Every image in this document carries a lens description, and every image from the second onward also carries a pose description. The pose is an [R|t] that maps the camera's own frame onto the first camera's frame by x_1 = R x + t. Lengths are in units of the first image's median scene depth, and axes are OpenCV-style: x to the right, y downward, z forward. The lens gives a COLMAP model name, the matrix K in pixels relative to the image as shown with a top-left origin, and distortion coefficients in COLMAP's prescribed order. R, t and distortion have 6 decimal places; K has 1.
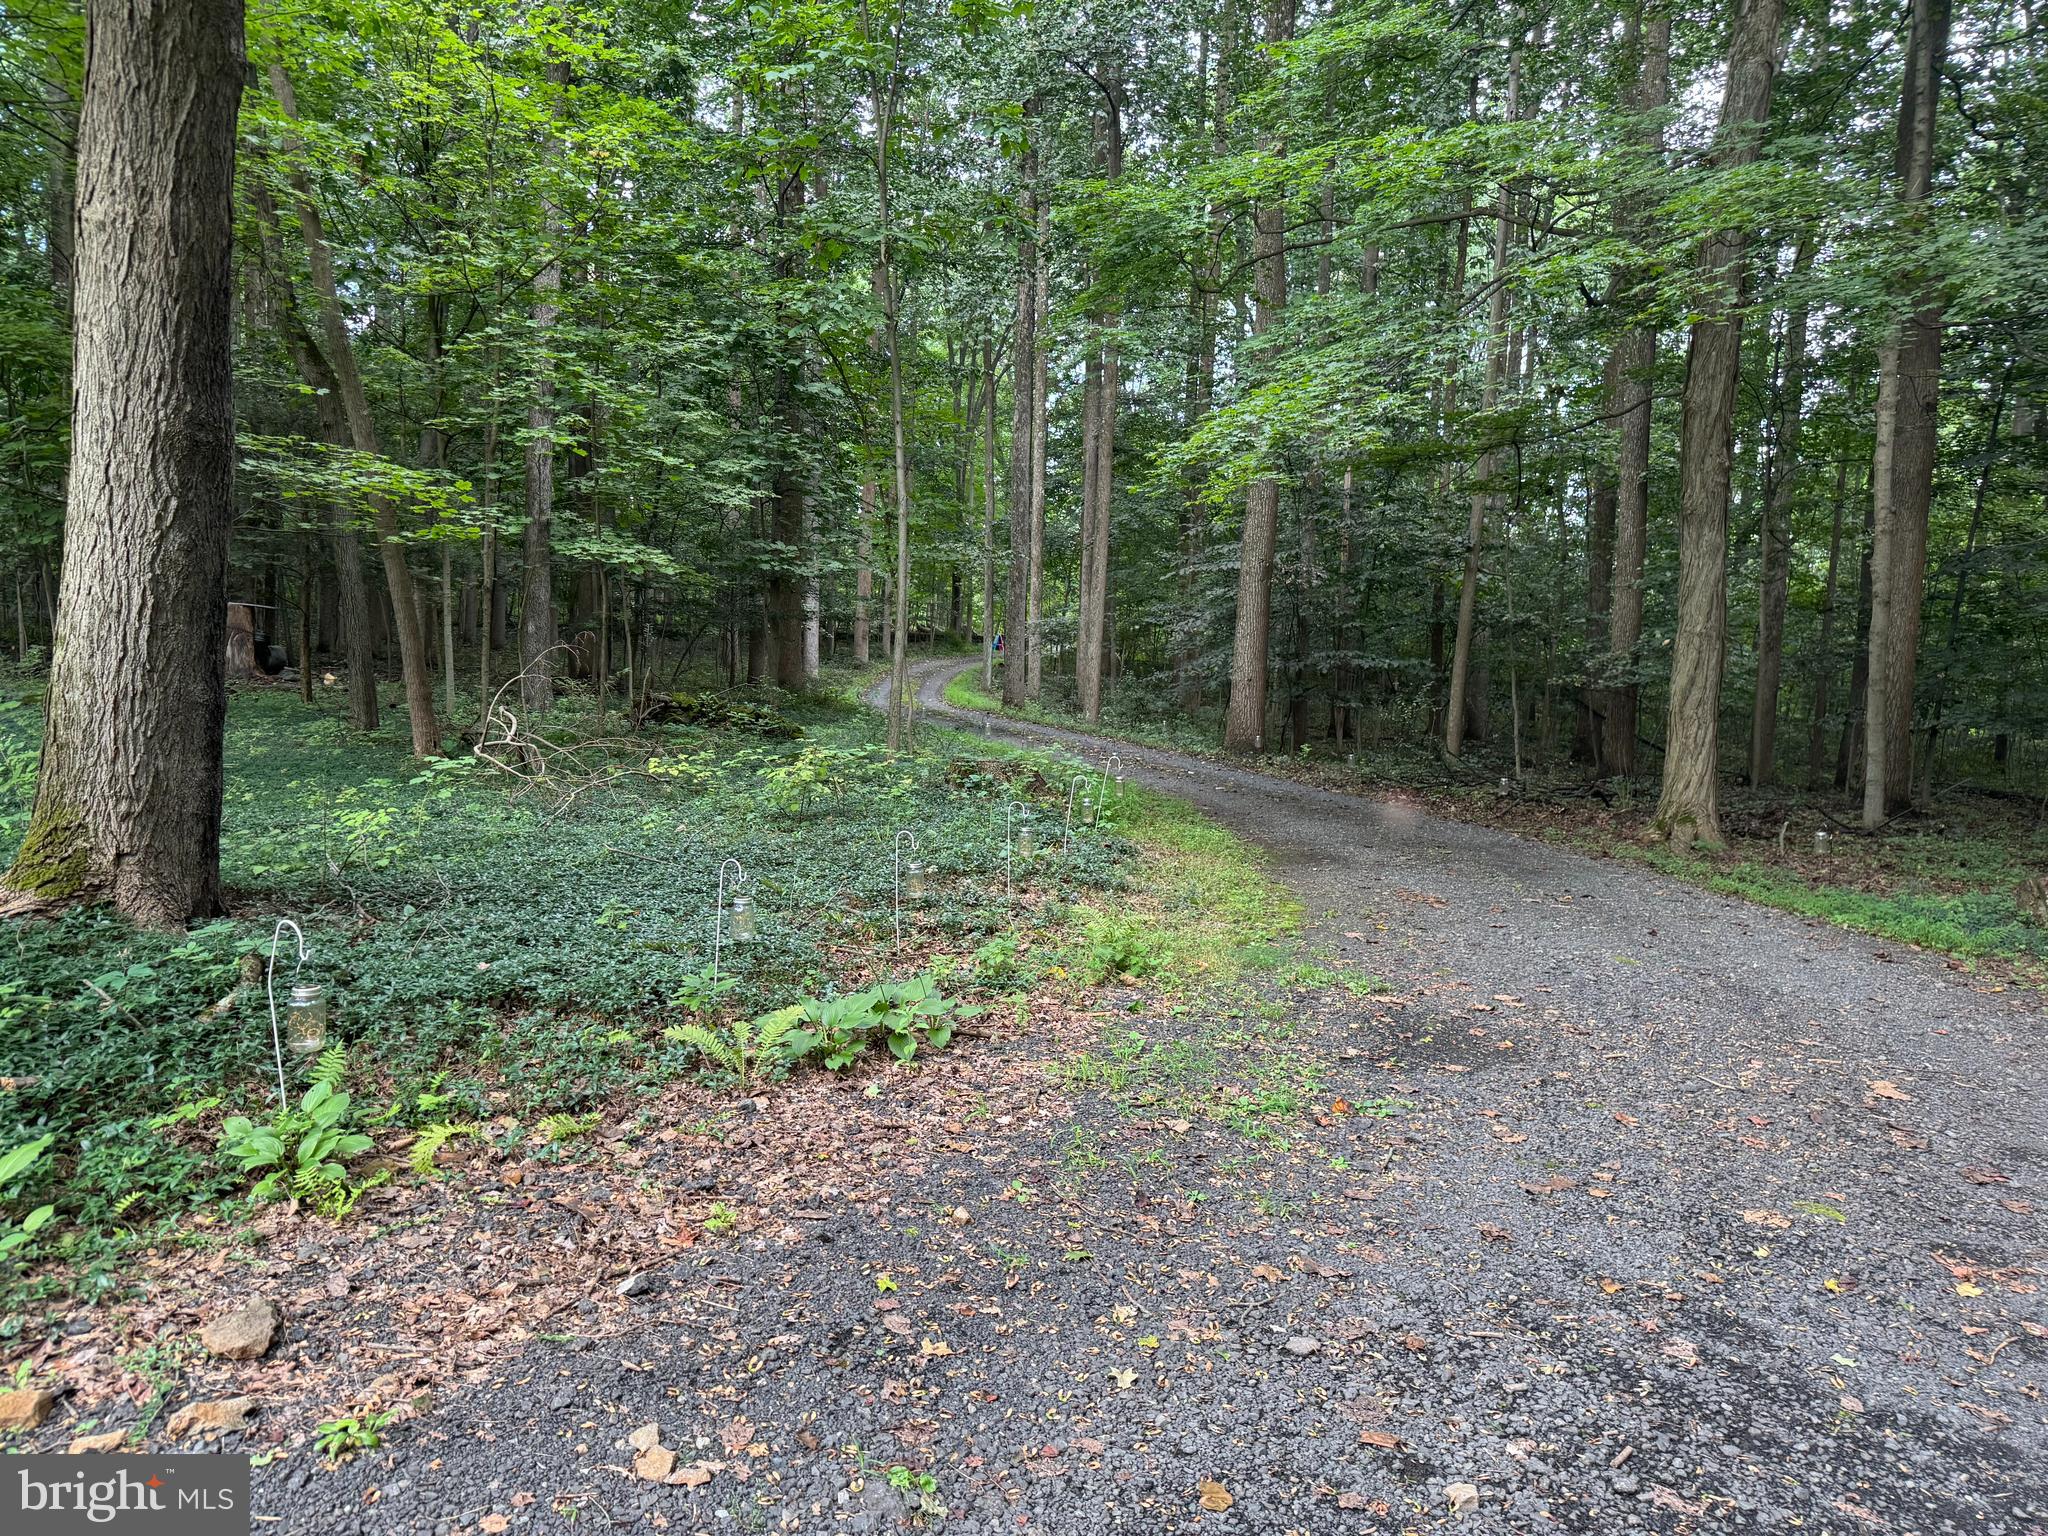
lens RADIAL K [[1449.0, 0, 1024.0], [0, 1449.0, 768.0], [0, 0, 1]] dist [0.103200, -0.210856]
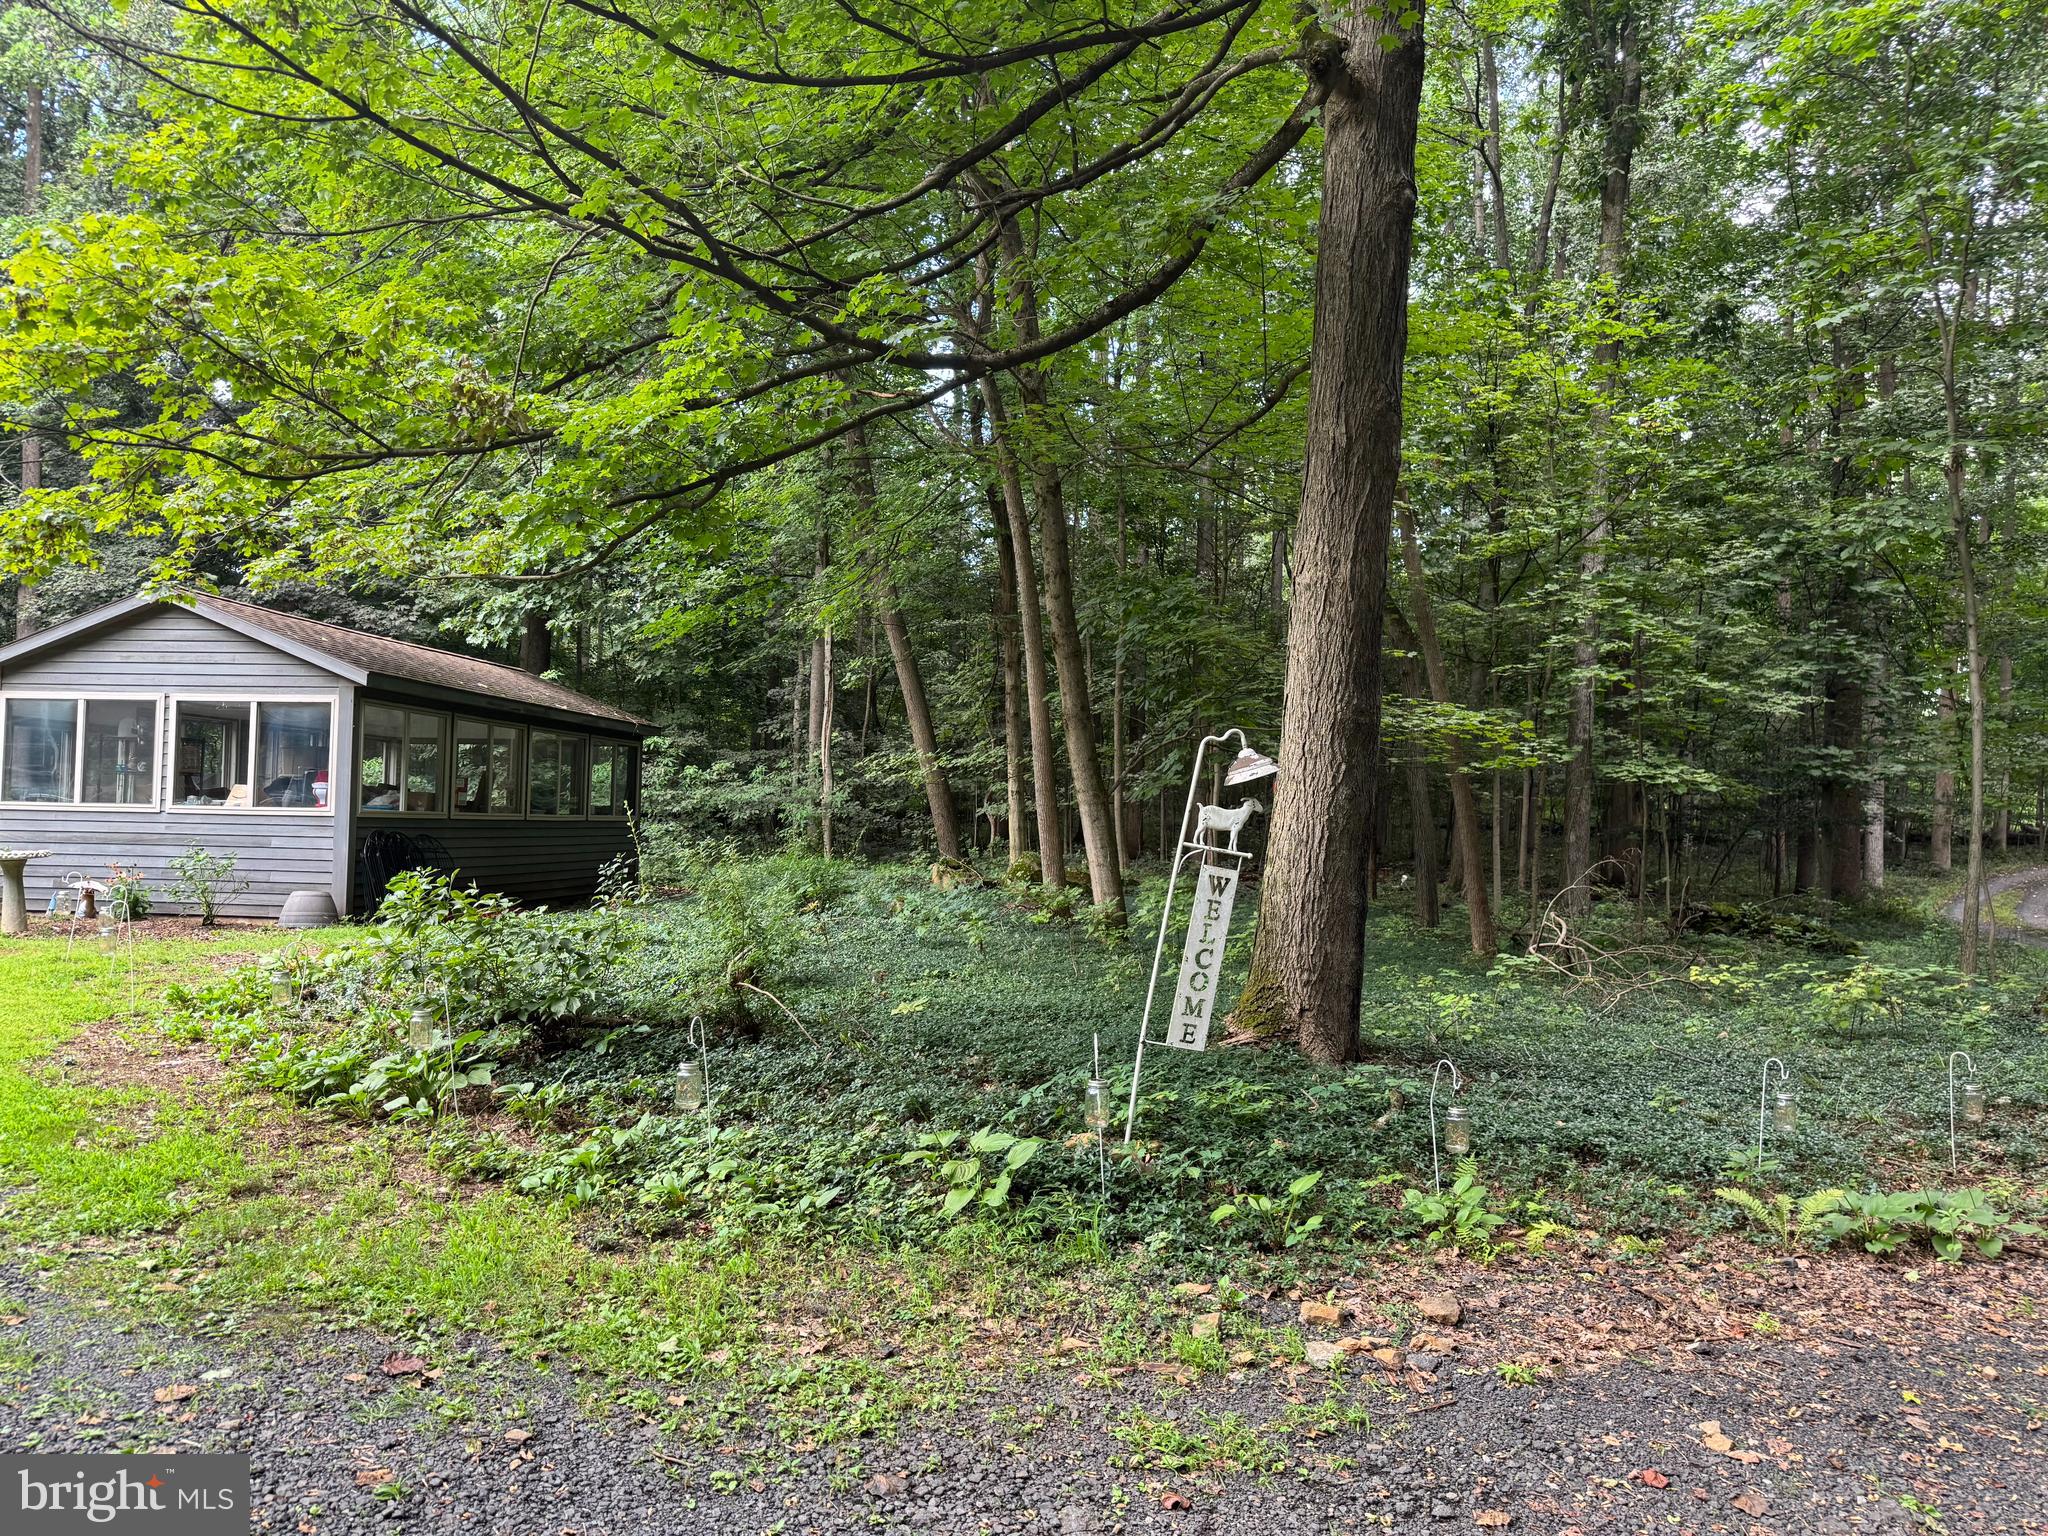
lens RADIAL K [[1431.1, 0, 1022.5], [0, 1431.1, 785.2], [0, 0, 1]] dist [-0.001346, 0.000873]
pose [[0.776134, -0.019331, -0.630271, 0.067594], [-0.060183, 0.992696, -0.104558, 0.001441], [0.627689, 0.119082, 0.769302, -0.336896]]
